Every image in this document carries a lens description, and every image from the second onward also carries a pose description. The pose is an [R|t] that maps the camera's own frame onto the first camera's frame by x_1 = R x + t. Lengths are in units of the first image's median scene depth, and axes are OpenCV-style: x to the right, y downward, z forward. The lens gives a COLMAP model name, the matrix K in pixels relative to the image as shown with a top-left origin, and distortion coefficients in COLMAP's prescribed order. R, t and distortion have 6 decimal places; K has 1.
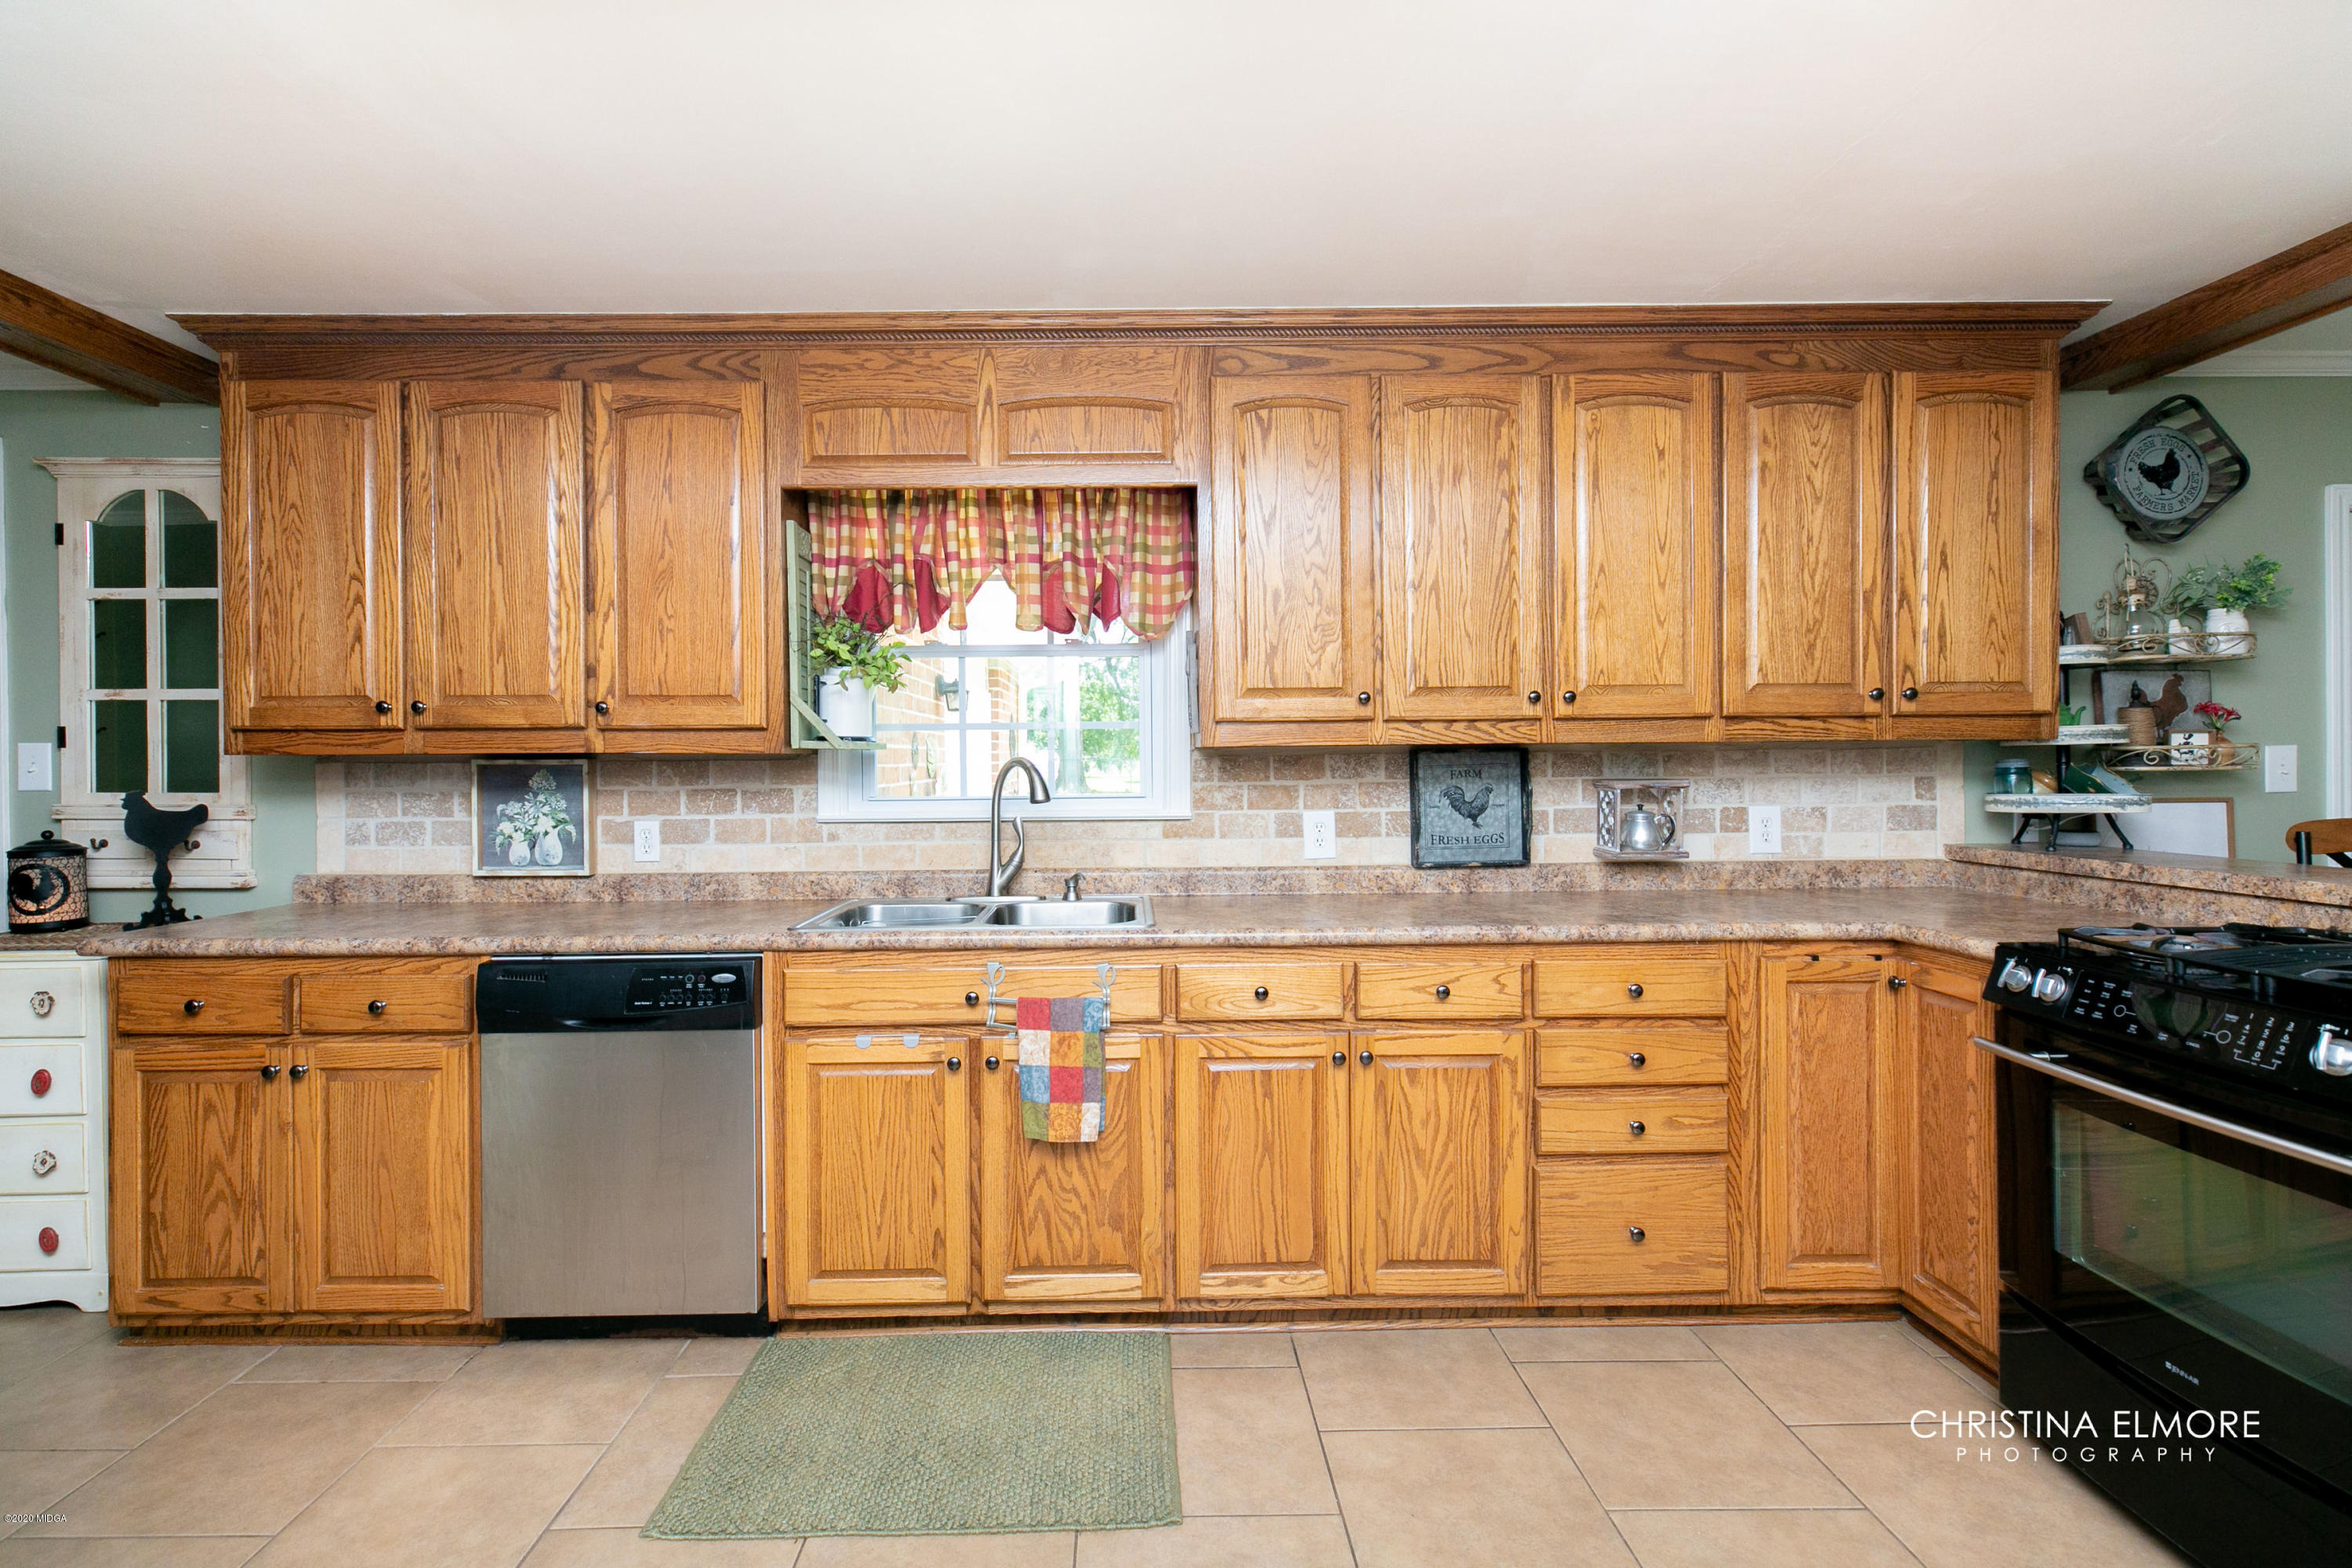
lens RADIAL K [[1048.7, 0, 1165.4], [0, 1048.7, 772.2], [0, 0, 1]] dist [0.000548, -0.000020]
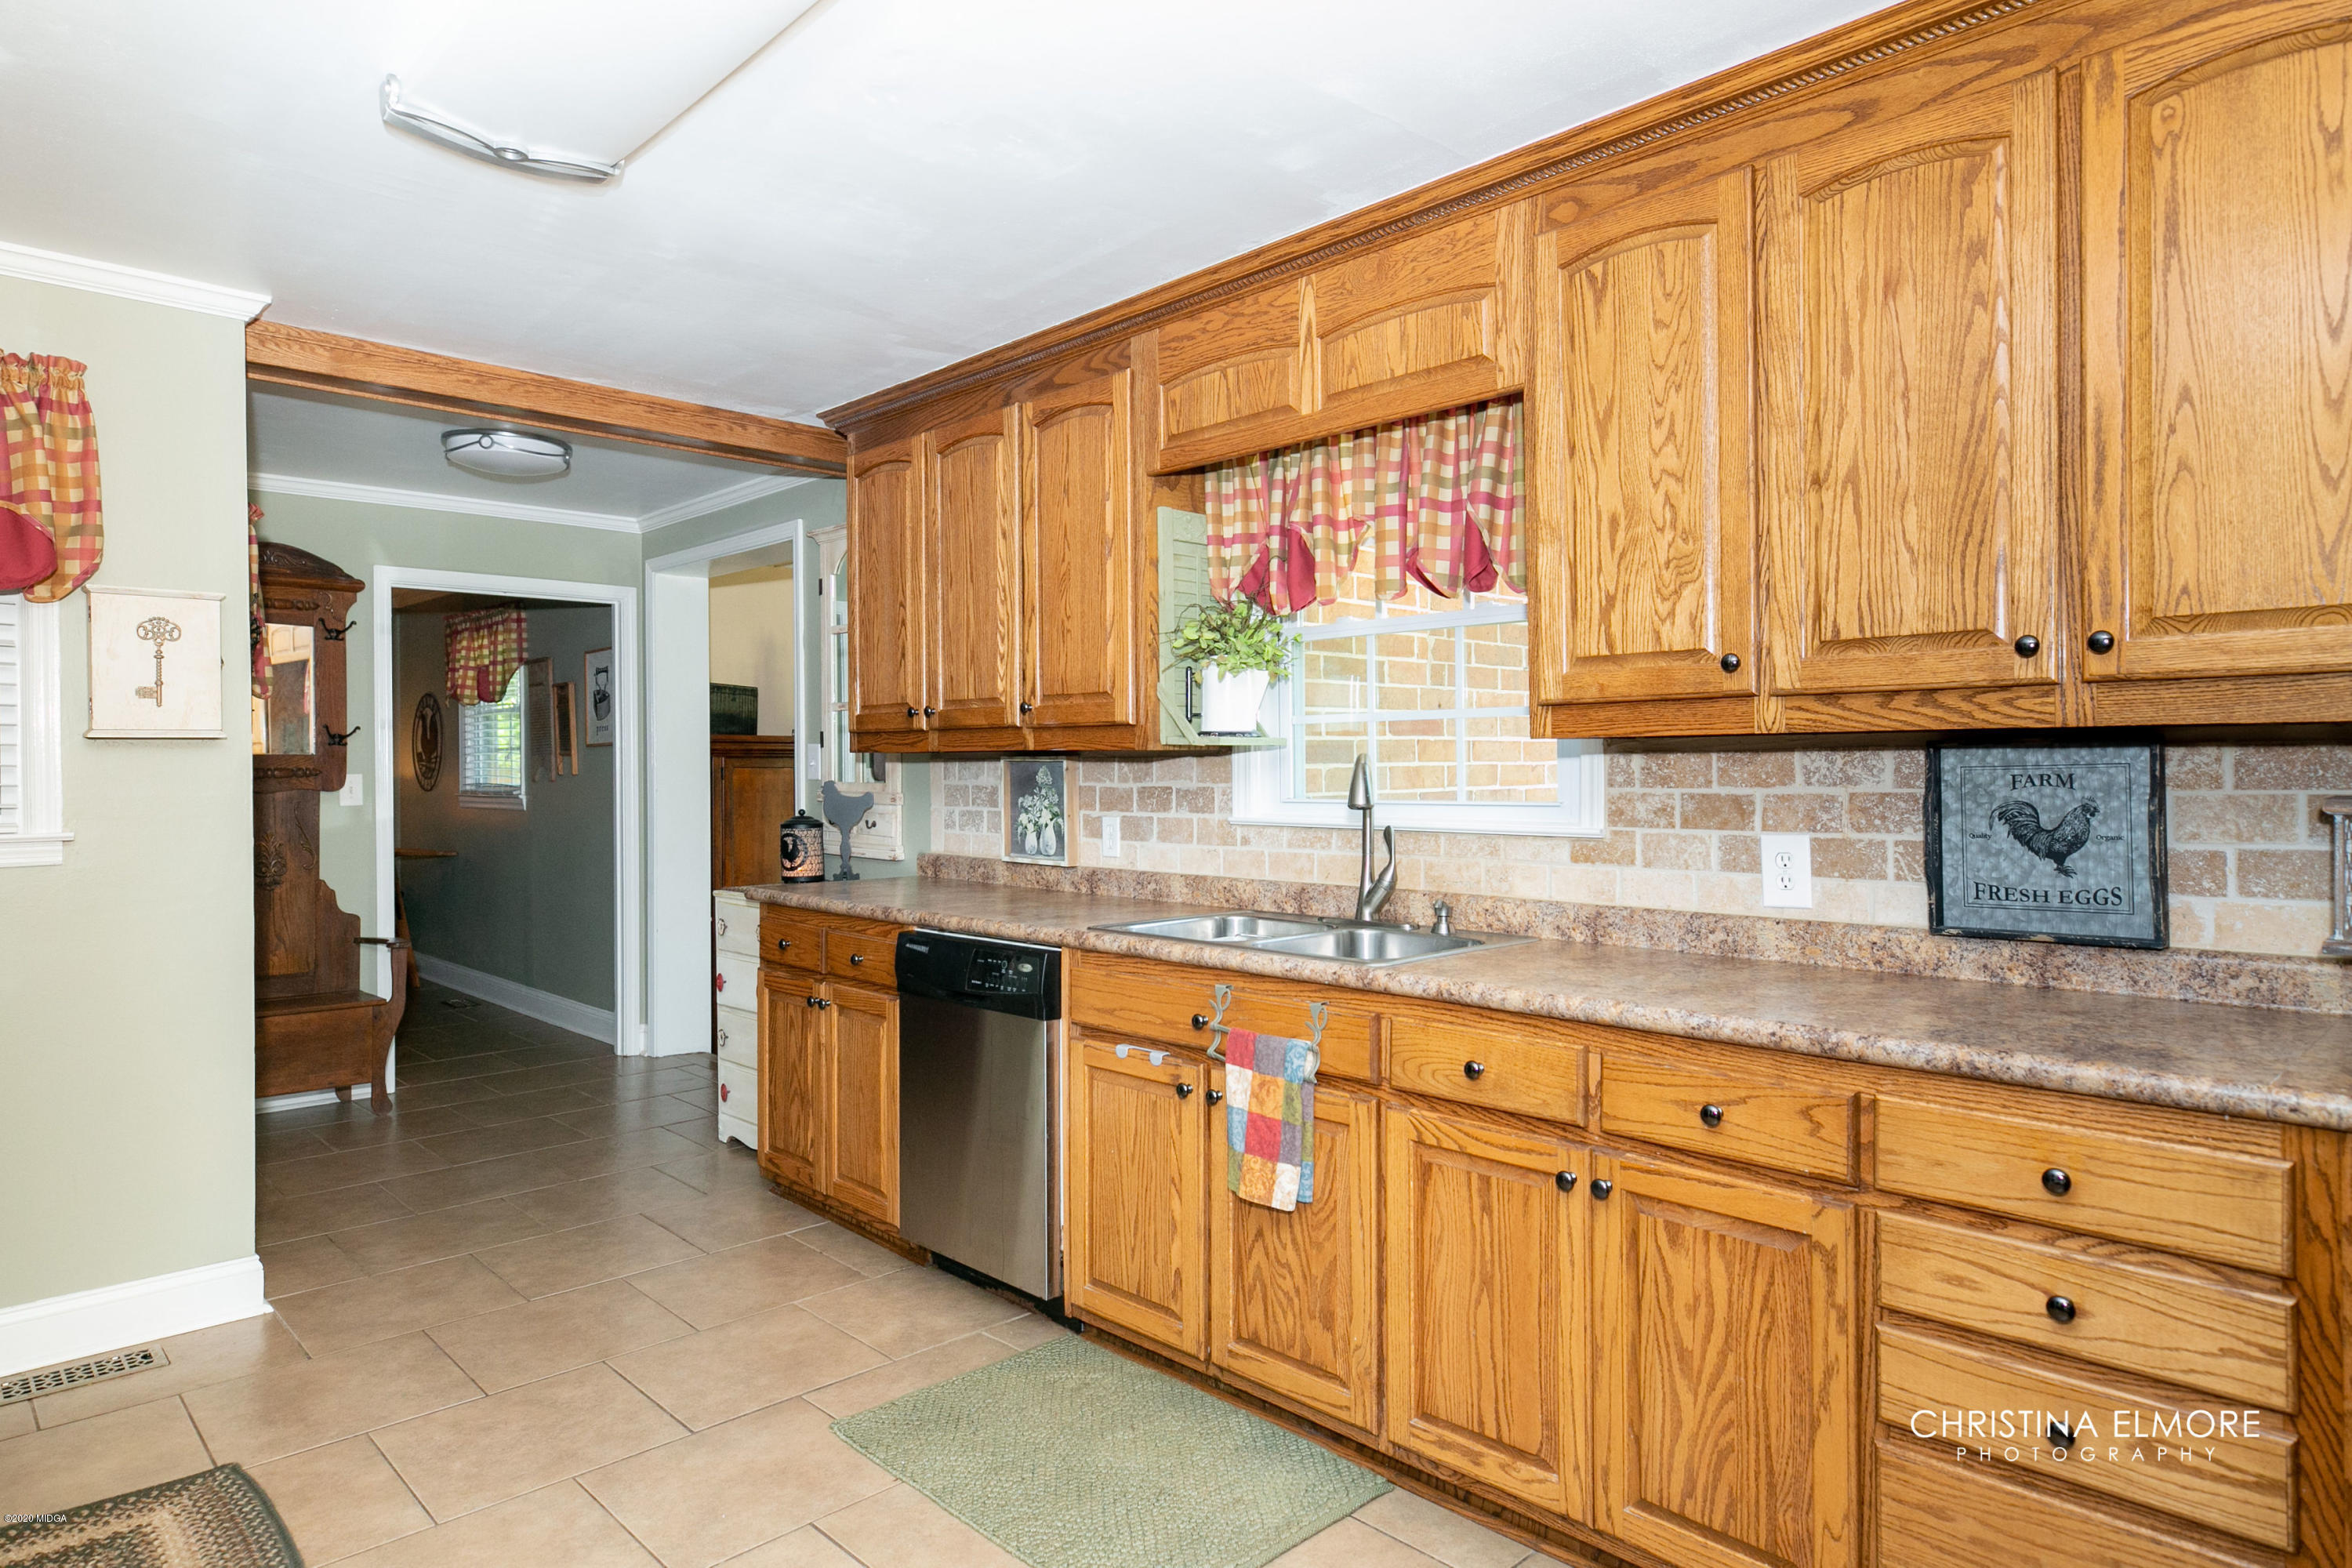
lens RADIAL K [[1383.8, 0, 1217.9], [0, 1383.8, 773.5], [0, 0, 1]] dist [0.006556, -0.000428]
pose [[0.689167, 0.009103, -0.724545, 0.591081], [-0.007253, 0.999958, 0.005665, -0.003787], [0.724566, 0.001351, 0.689204, 0.165136]]
